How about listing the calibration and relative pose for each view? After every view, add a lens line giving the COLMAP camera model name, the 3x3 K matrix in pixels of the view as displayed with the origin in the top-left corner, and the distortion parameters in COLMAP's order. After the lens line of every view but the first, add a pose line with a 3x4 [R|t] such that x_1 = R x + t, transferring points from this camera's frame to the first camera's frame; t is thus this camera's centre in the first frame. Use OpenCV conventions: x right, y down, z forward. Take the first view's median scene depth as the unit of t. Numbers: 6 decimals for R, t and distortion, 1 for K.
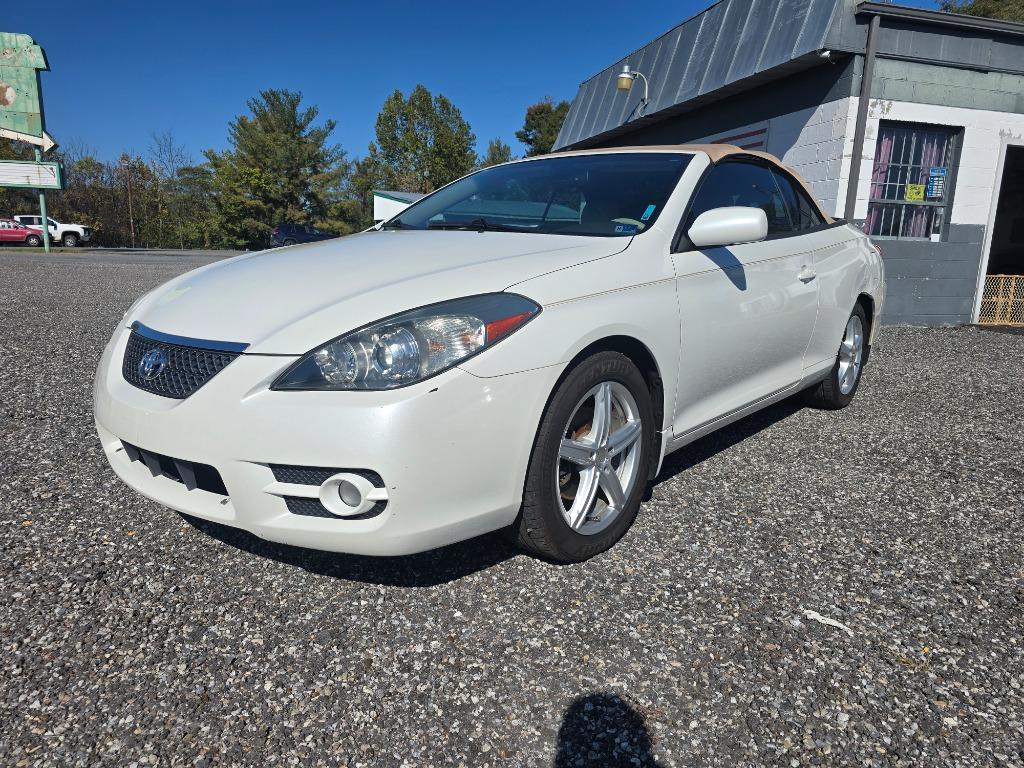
lens RADIAL K [[647.8, 0, 506.3], [0, 647.8, 377.7], [0, 0, 1]] dist [0.033846, -0.022809]
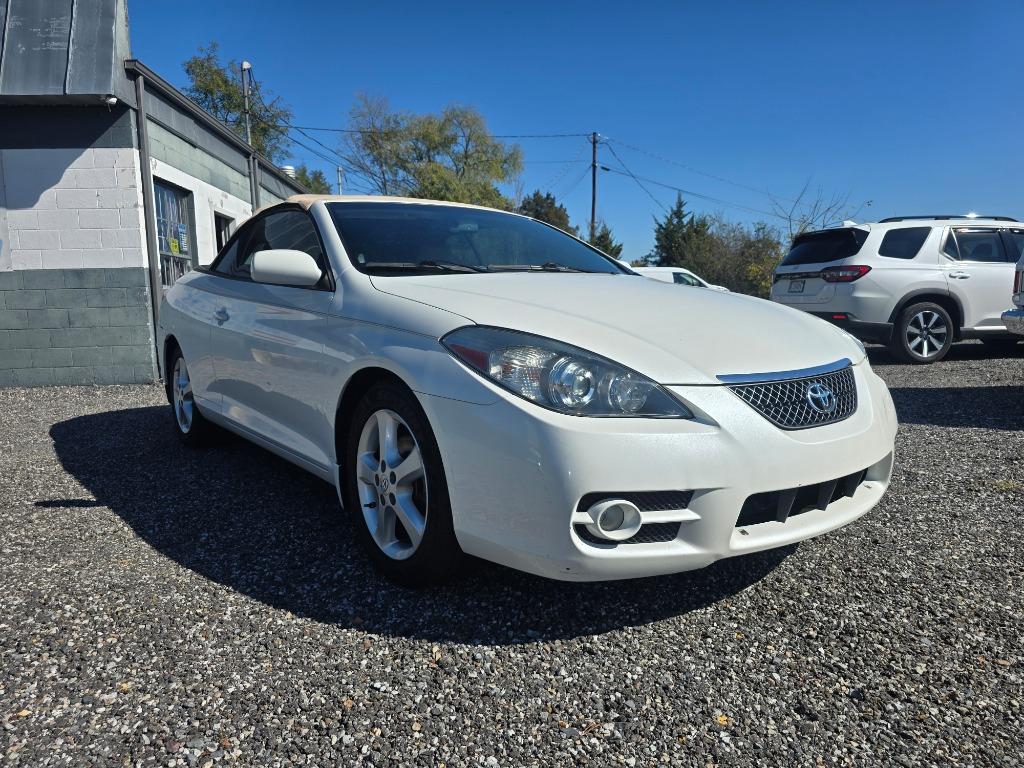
lens RADIAL K [[647.8, 0, 506.3], [0, 647.8, 377.7], [0, 0, 1]] dist [0.033846, -0.022809]
pose [[0.265479, -0.145502, 0.953074, -0.321564], [0.221337, 0.971341, 0.086637, -0.047218], [-0.938366, 0.187950, 0.290076, 0.233604]]
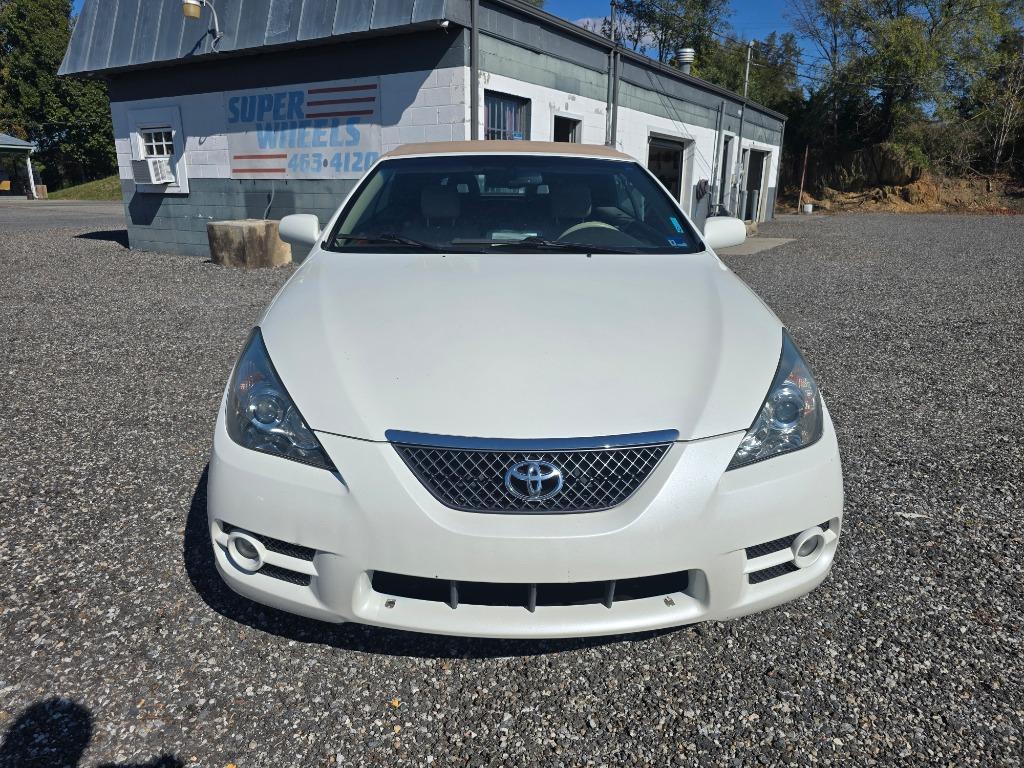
lens RADIAL K [[647.8, 0, 506.3], [0, 647.8, 377.7], [0, 0, 1]] dist [0.033846, -0.022809]
pose [[0.768774, -0.196278, 0.608655, -0.195475], [0.142240, 0.980376, 0.136490, -0.049442], [-0.623501, -0.018355, 0.781607, 0.075927]]
